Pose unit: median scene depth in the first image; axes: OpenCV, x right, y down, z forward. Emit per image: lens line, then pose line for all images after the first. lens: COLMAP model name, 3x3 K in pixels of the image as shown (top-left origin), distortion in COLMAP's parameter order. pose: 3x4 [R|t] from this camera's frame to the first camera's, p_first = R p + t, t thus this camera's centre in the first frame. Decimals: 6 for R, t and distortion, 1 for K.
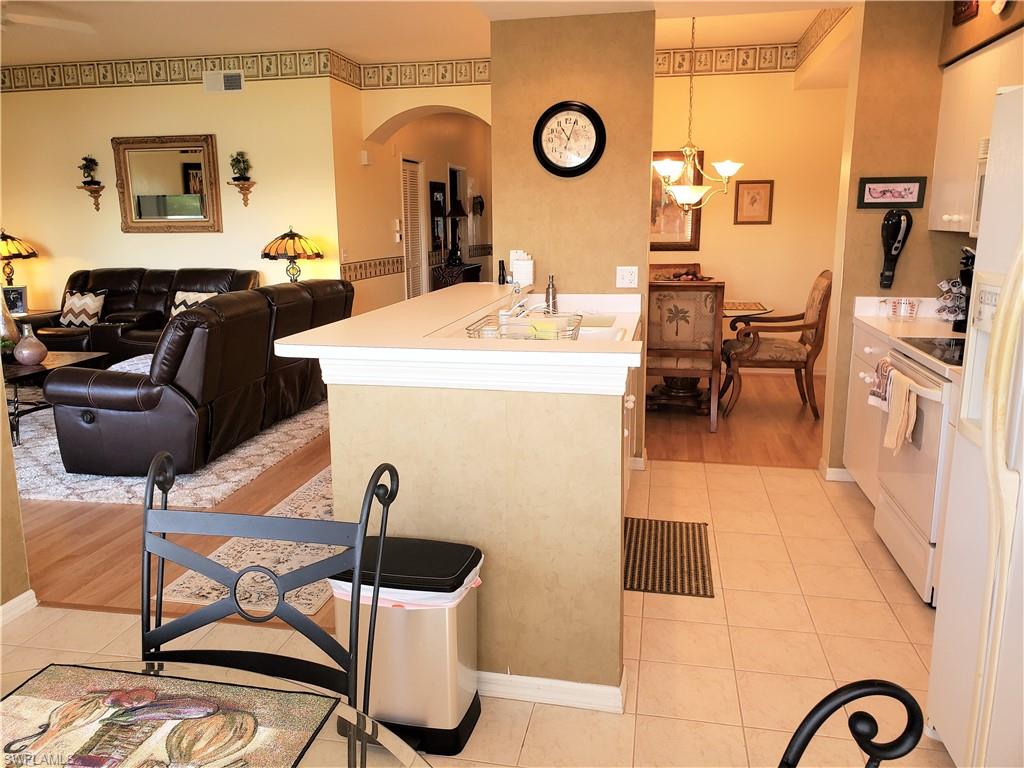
lens RADIAL K [[801.3, 0, 484.4], [0, 801.3, 383.8], [0, 0, 1]] dist [-0.036574, 0.112192]
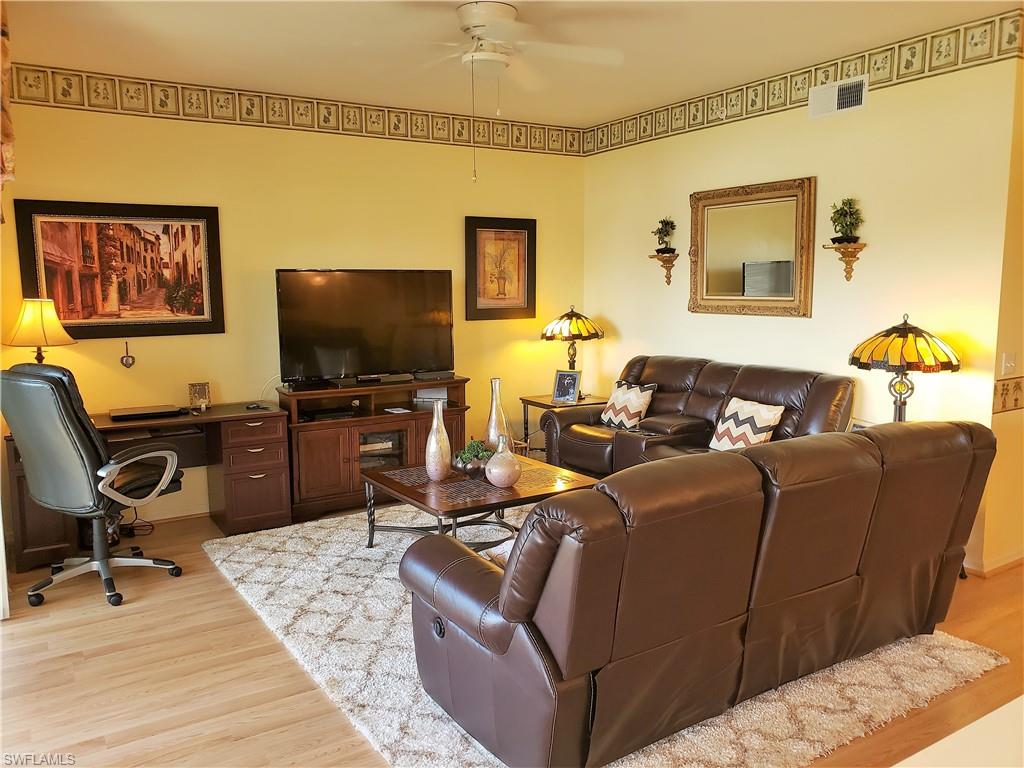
lens RADIAL K [[791.1, 0, 525.0], [0, 791.1, 386.9], [0, 0, 1]] dist [0.044146, -0.027564]
pose [[0.709457, 0.101581, -0.697389, -0.018943], [-0.147050, 0.989114, -0.005522, -0.093210], [0.689236, 0.106469, 0.716671, 0.356959]]
